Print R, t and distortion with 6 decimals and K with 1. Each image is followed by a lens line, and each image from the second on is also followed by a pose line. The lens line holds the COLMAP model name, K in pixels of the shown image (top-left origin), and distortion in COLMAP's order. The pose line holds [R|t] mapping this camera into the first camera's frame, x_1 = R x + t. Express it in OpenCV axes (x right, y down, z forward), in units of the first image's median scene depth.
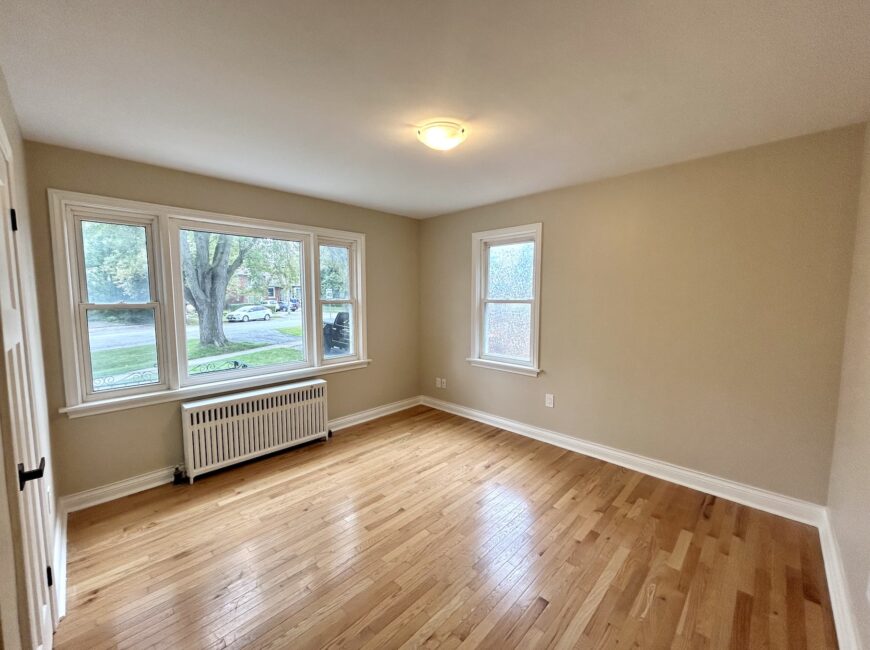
lens RADIAL K [[350.2, 0, 432.5], [0, 350.2, 324.2], [0, 0, 1]] dist [-0.000926, 0.000086]
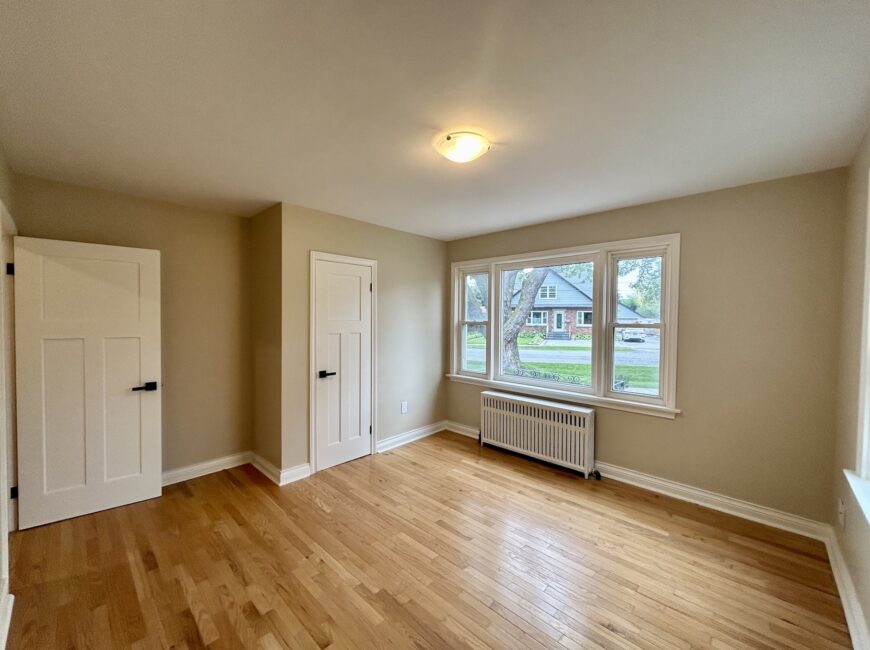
lens RADIAL K [[350.2, 0, 432.5], [0, 350.2, 324.2], [0, 0, 1]] dist [-0.000926, 0.000086]
pose [[0.023412, 0.023704, -0.999445, 0.572333], [-0.088974, 0.995801, 0.021533, -0.045952], [0.995759, 0.088420, 0.025423, 0.550306]]
